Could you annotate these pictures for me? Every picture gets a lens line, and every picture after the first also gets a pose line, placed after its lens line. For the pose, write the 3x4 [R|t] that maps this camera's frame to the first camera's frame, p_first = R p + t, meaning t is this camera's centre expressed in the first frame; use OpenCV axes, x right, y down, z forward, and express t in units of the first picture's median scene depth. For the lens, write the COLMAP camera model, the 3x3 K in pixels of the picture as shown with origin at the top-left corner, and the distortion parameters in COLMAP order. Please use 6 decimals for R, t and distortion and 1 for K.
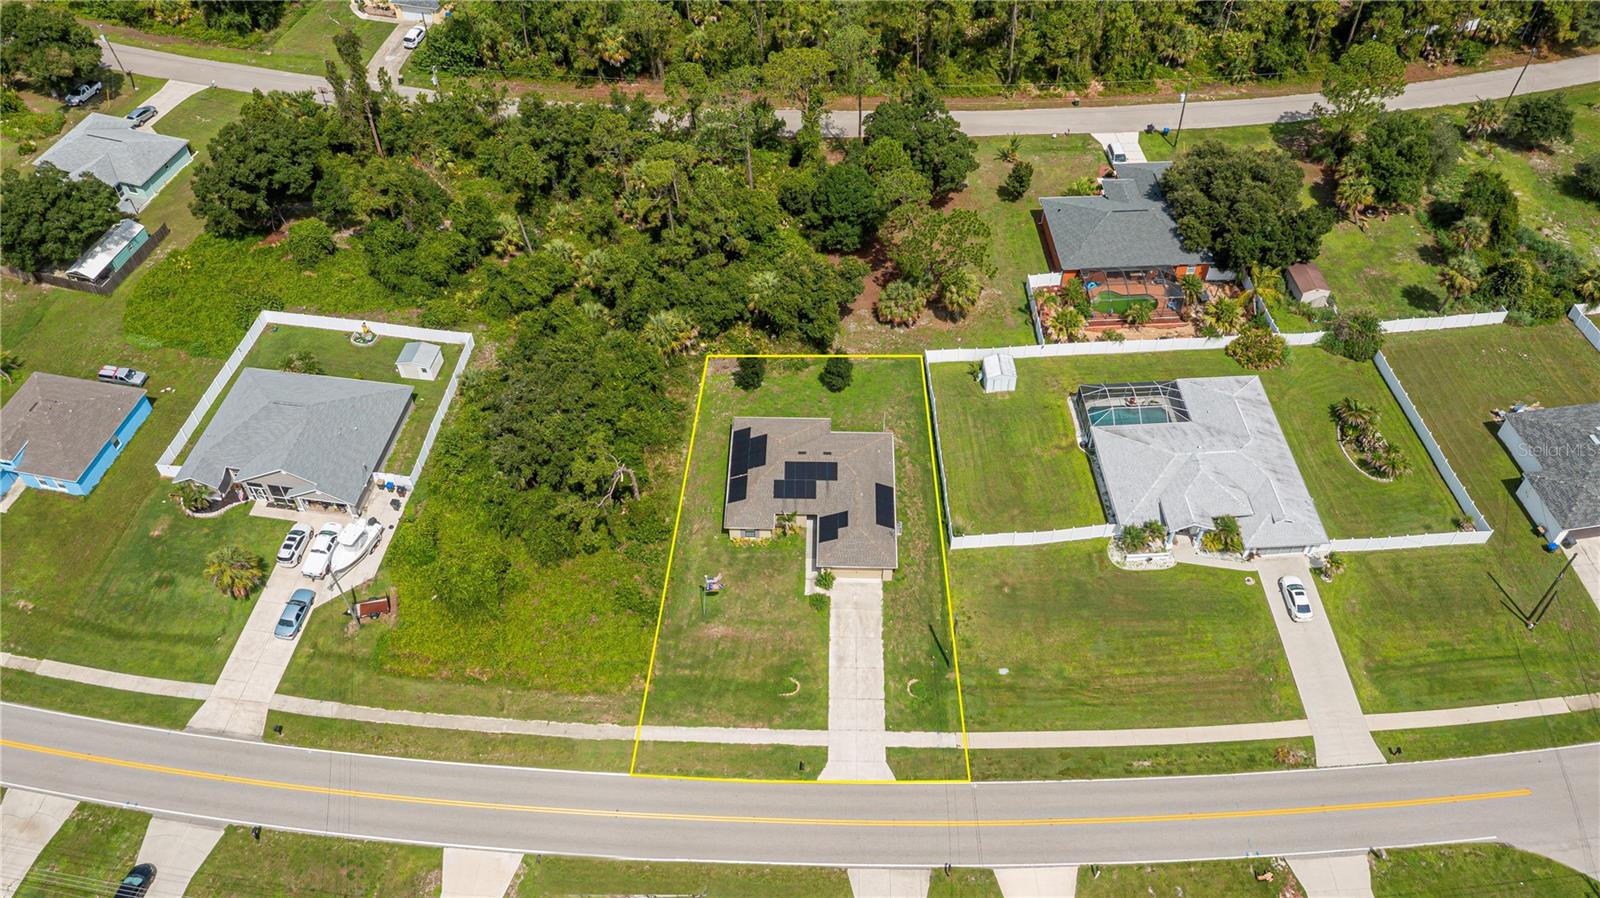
lens RADIAL K [[1293.8, 0, 800.0], [0, 1293.8, 449.0], [0, 0, 1]] dist [-0.010750, -0.001832]
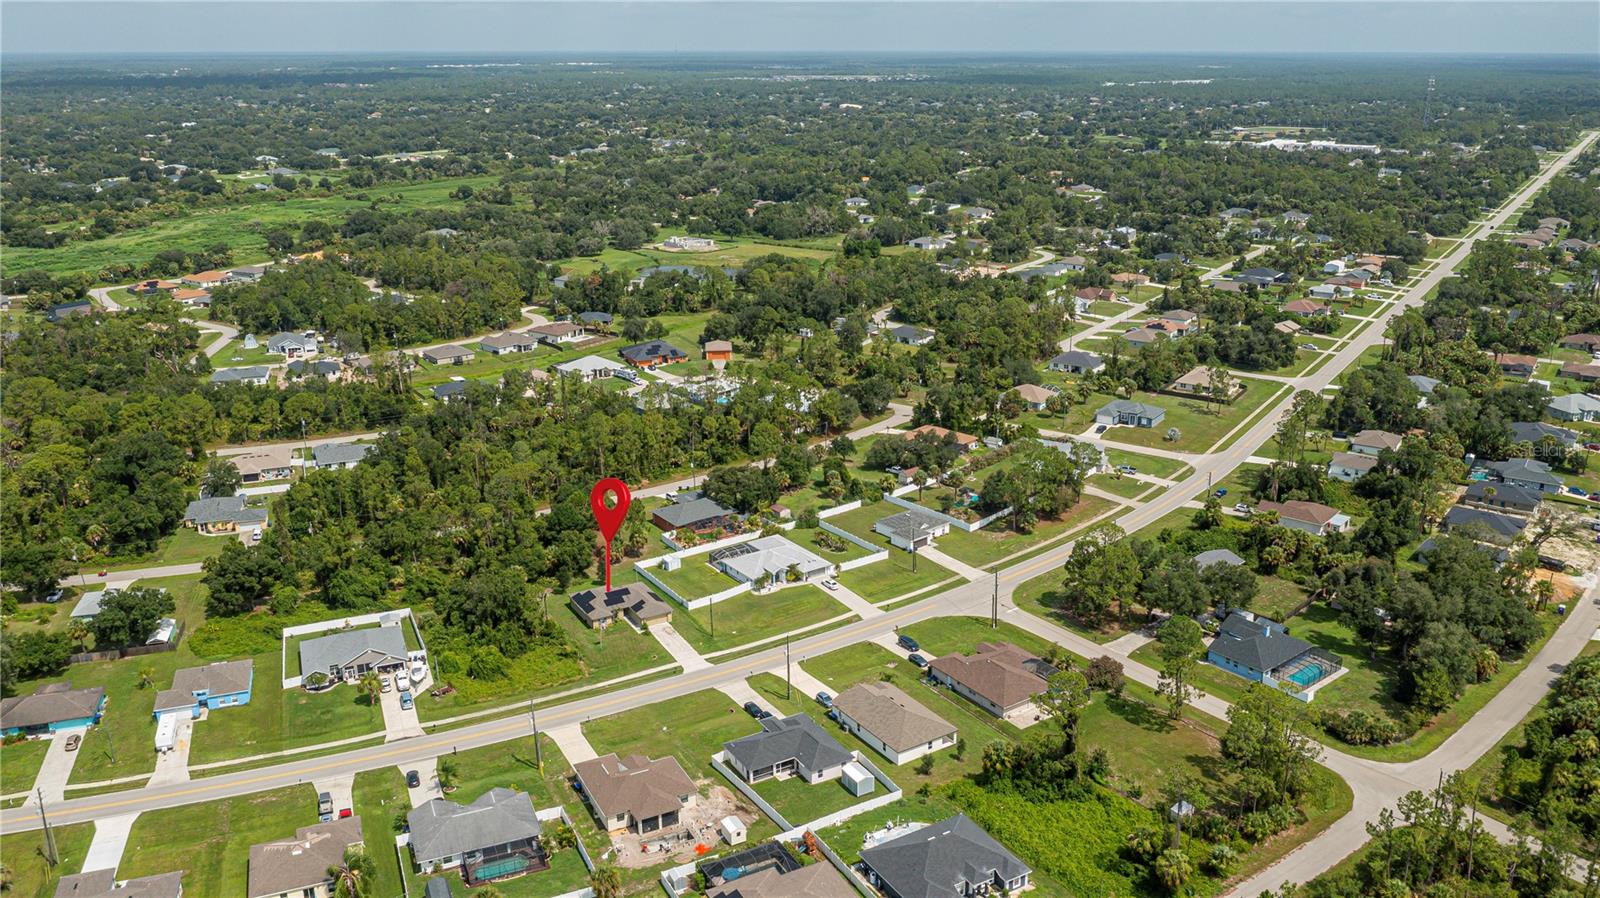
lens RADIAL K [[1293.8, 0, 800.0], [0, 1293.8, 449.0], [0, 0, 1]] dist [-0.010750, -0.001832]
pose [[0.857990, -0.160076, 0.488087, -0.768940], [0.380147, 0.836923, -0.393763, 0.805180], [-0.345459, 0.523389, 0.778923, -0.945820]]
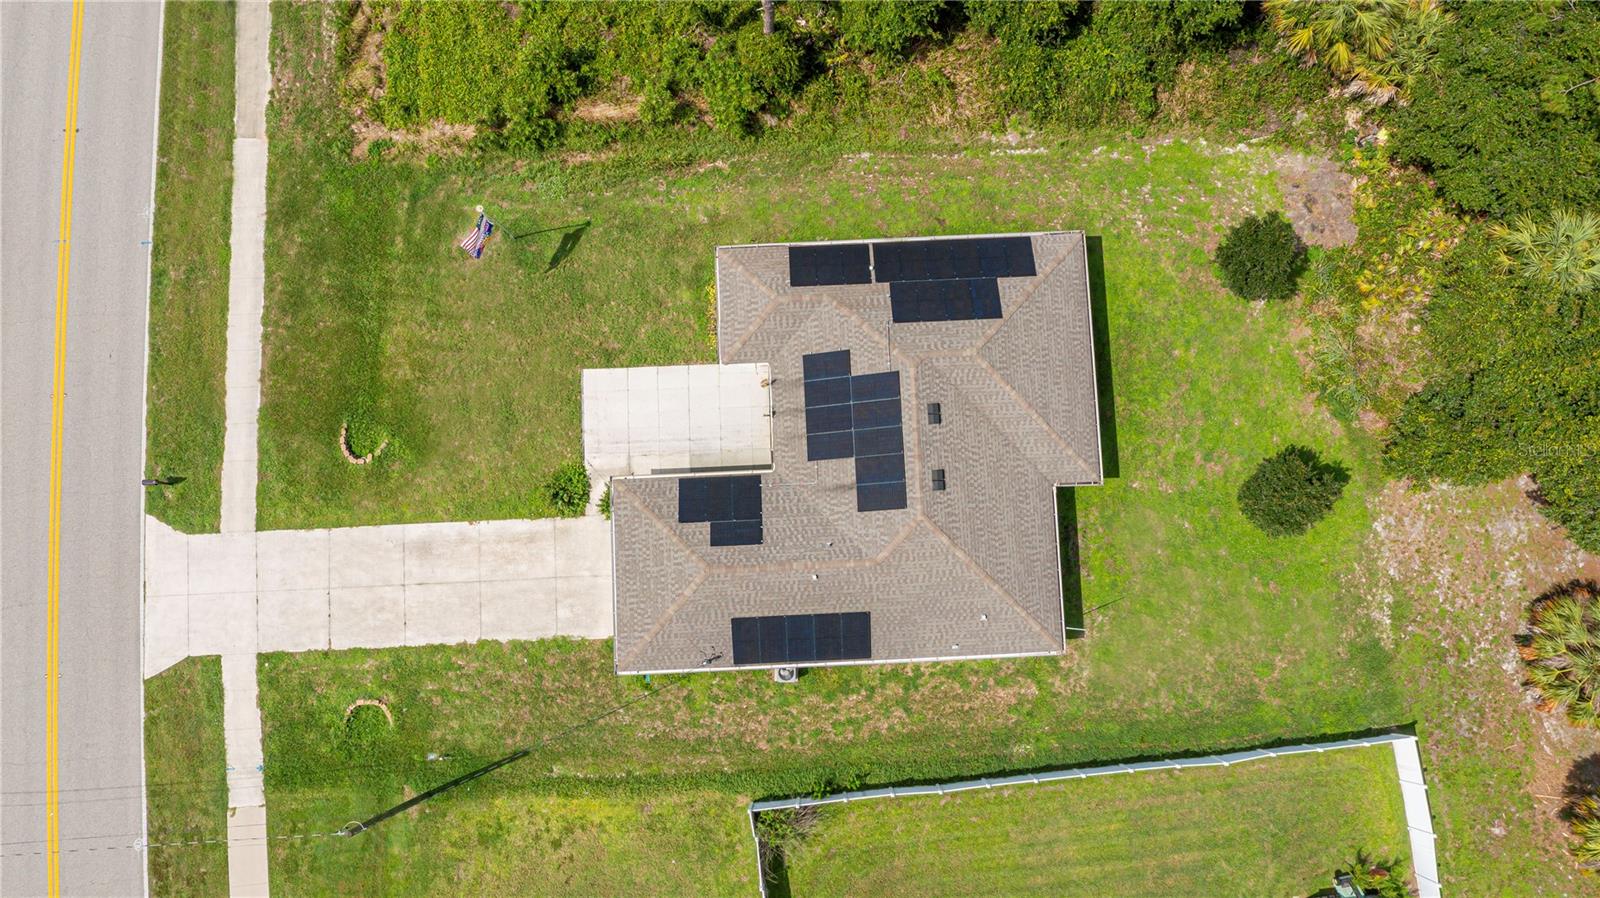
lens RADIAL K [[1293.8, 0, 800.0], [0, 1293.8, 449.0], [0, 0, 1]] dist [-0.010750, -0.001832]
pose [[0.067950, 0.991834, -0.107922, 0.051543], [-0.743355, 0.122479, 0.657588, -0.222030], [0.665436, 0.035542, 0.745608, 0.712899]]
